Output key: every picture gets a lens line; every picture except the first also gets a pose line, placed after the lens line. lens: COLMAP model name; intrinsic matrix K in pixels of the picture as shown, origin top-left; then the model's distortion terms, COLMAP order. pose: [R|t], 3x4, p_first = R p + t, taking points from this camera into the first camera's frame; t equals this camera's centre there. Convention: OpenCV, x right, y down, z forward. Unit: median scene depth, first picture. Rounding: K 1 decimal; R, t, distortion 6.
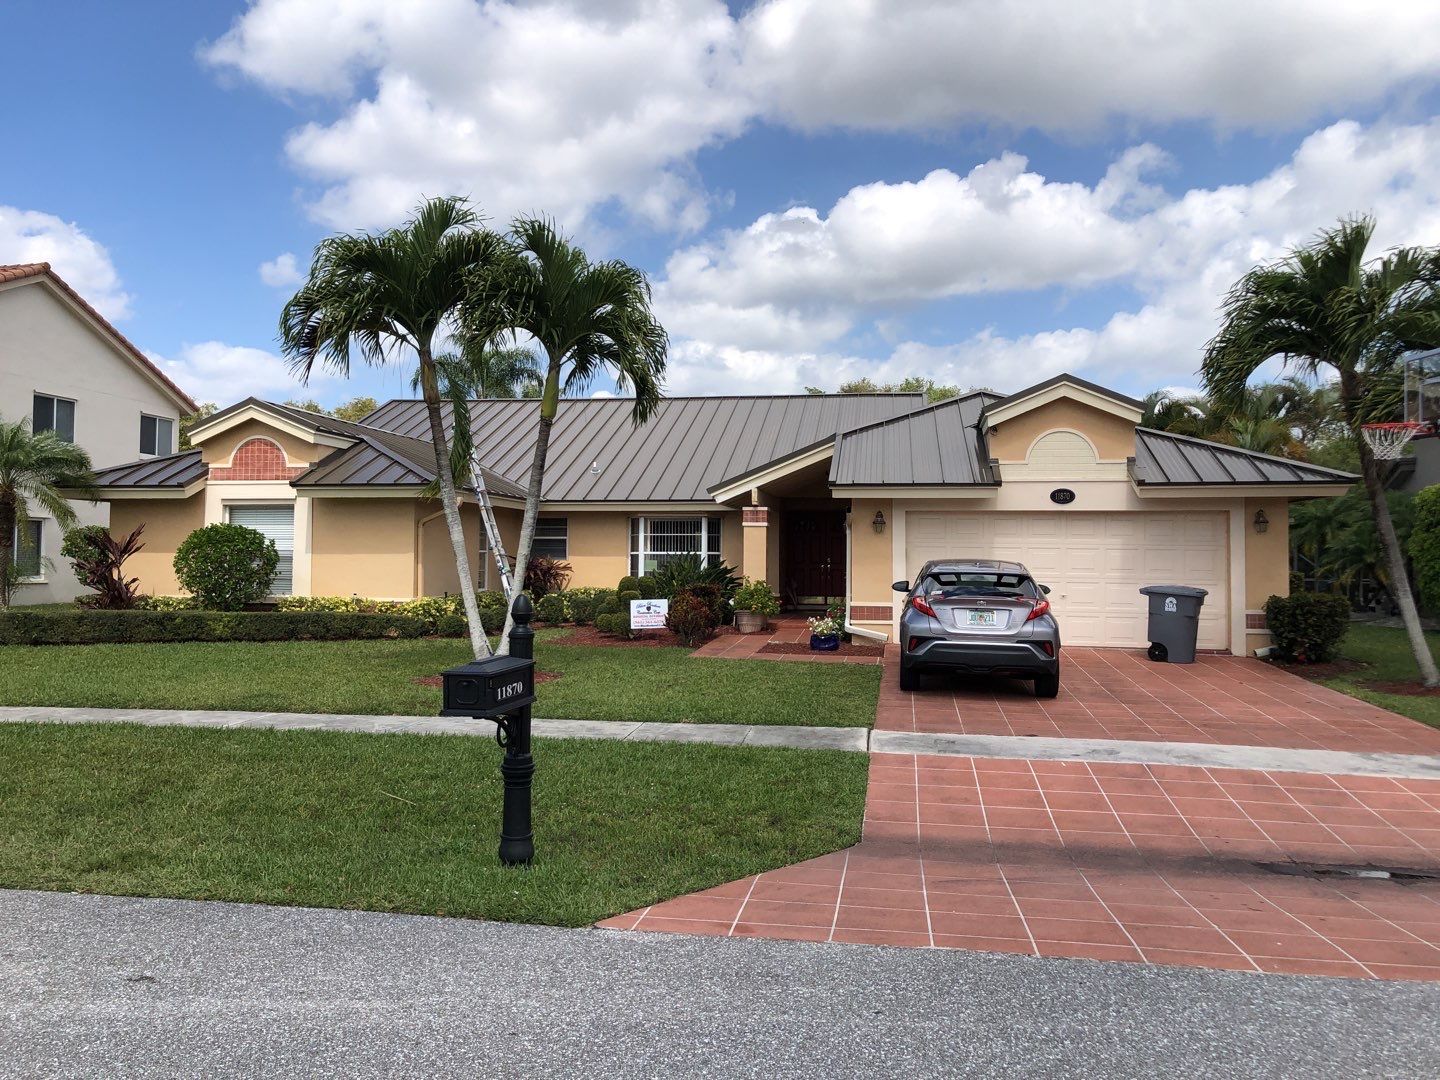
lens RADIAL K [[1193.0, 0, 703.4], [0, 1193.0, 534.3], [0, 0, 1]] dist [0.058476, -0.075690]
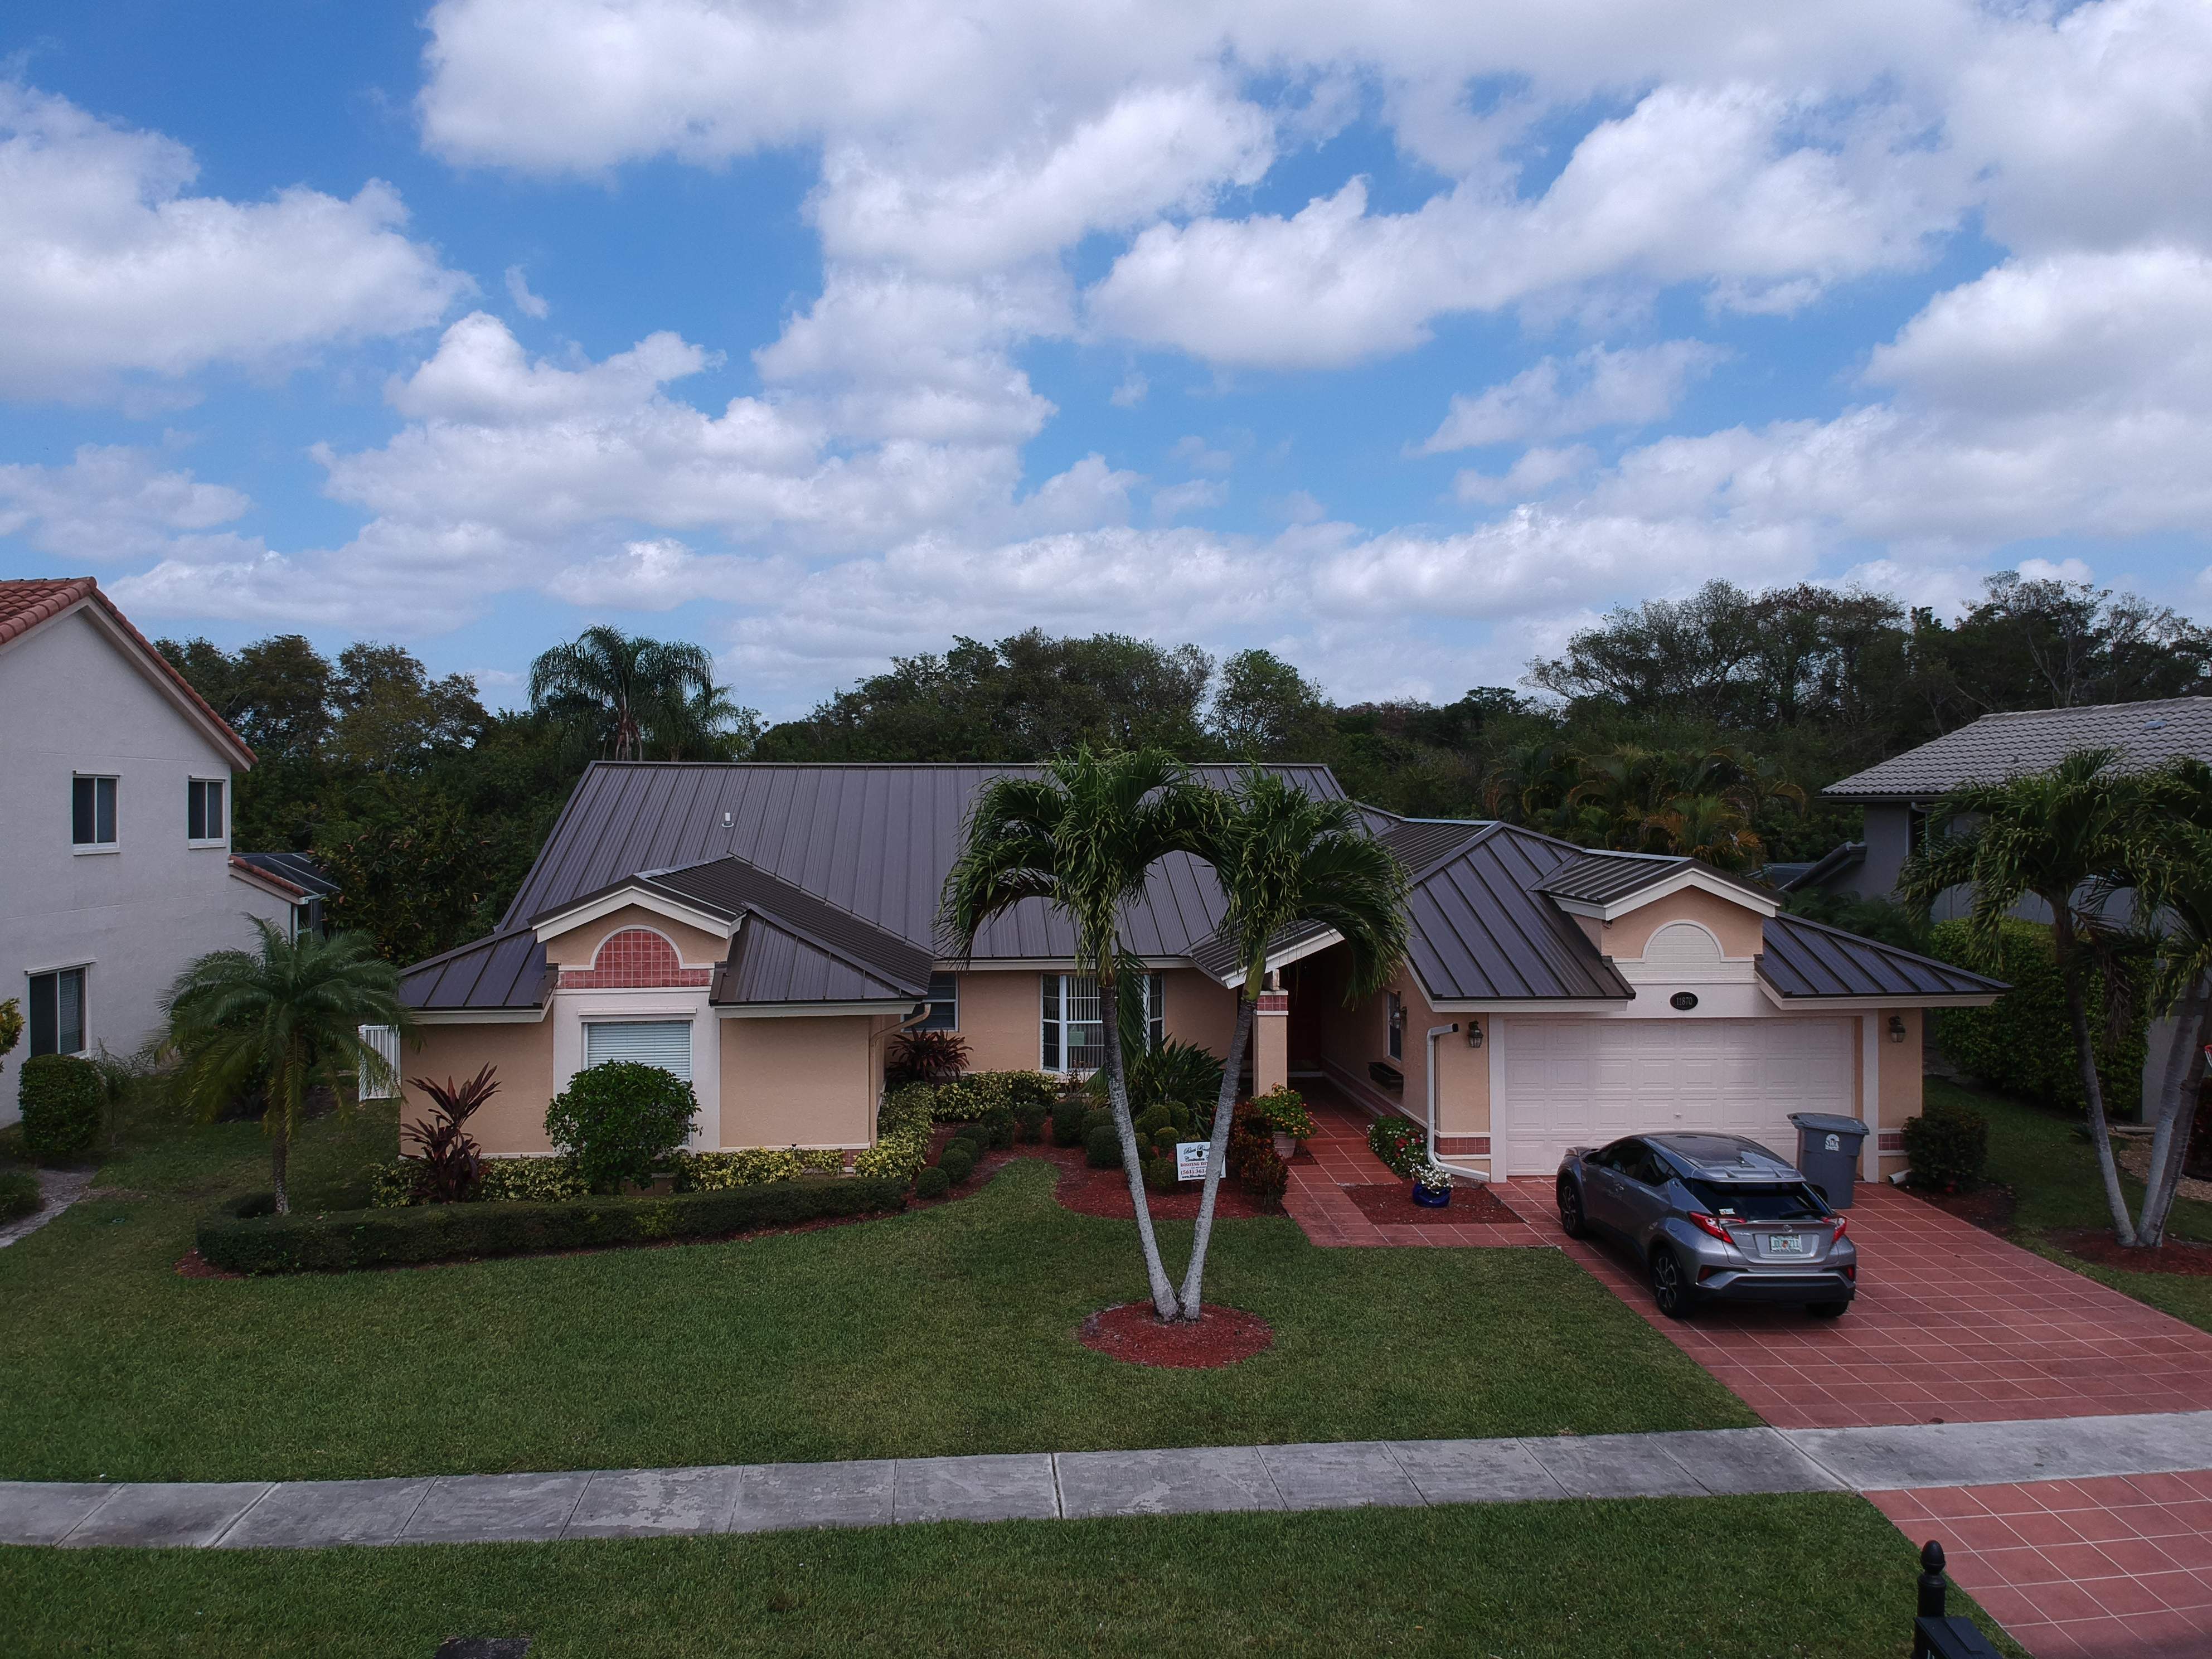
lens RADIAL K [[1661.4, 0, 1084.3], [0, 1661.4, 820.8], [0, 0, 1]] dist [0.028964, -0.033056]
pose [[0.968394, -0.011818, 0.249147, -0.381101], [0.002257, 0.999251, 0.038628, -0.194144], [-0.249417, -0.036845, 0.967695, -0.028536]]
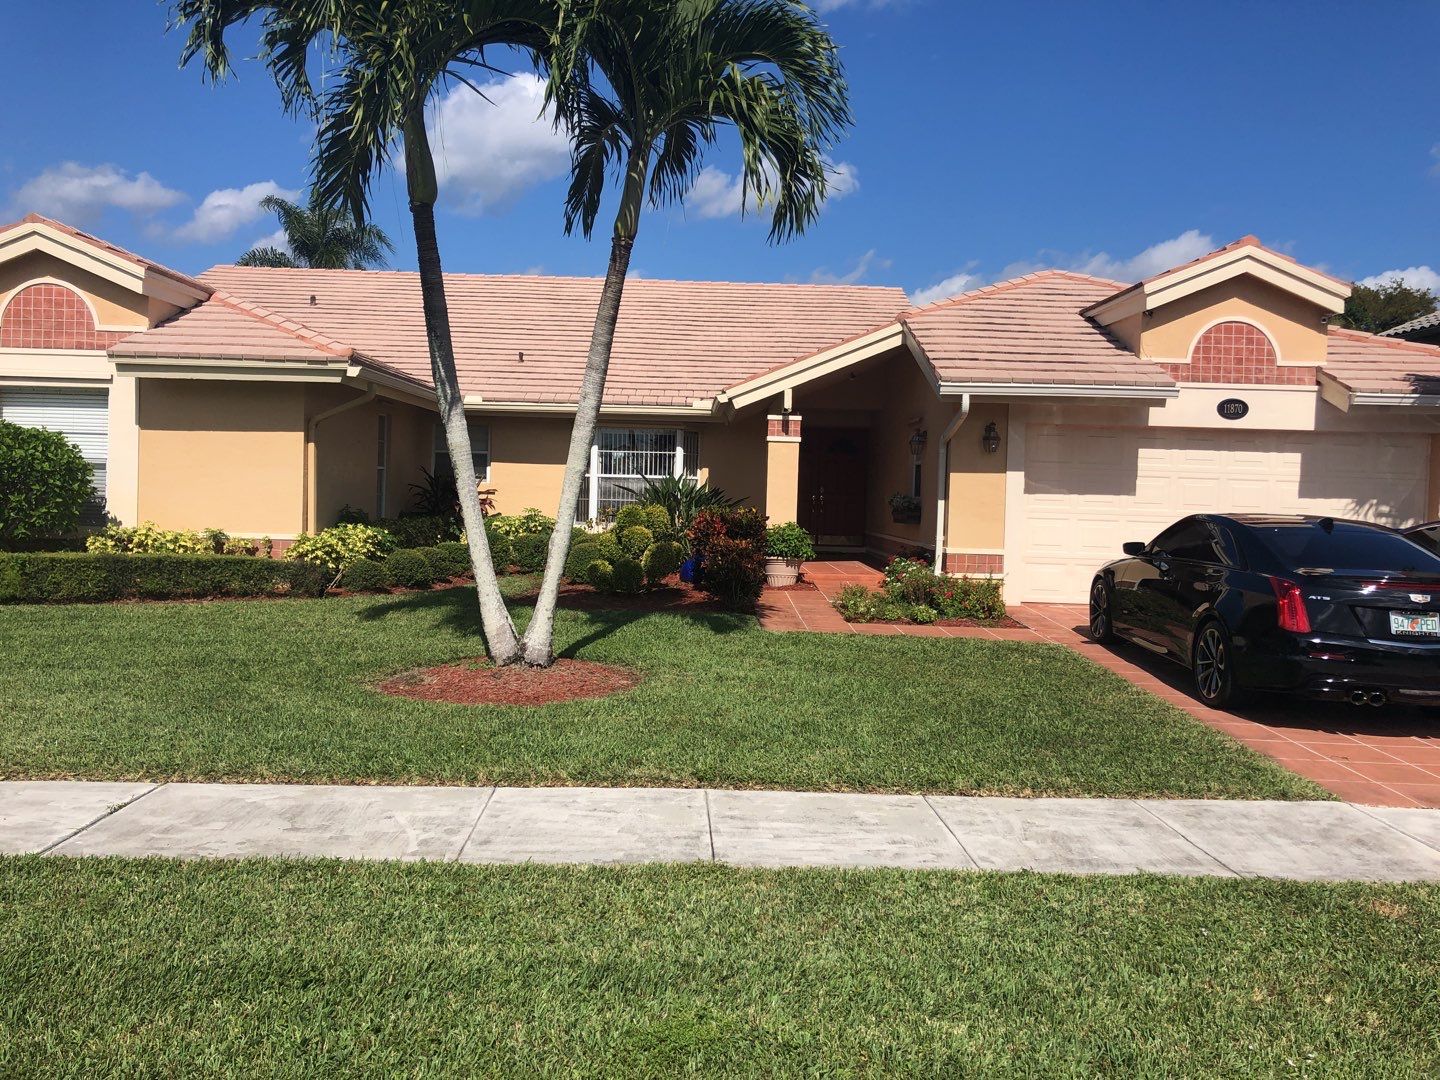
lens RADIAL K [[1193.0, 0, 733.8], [0, 1193.0, 530.9], [0, 0, 1]] dist [0.058476, -0.075690]
pose [[0.981049, 0.011777, 0.193404, -0.141058], [-0.022856, 0.998216, 0.055155, 0.009336], [-0.192409, -0.058530, 0.979568, 0.305494]]
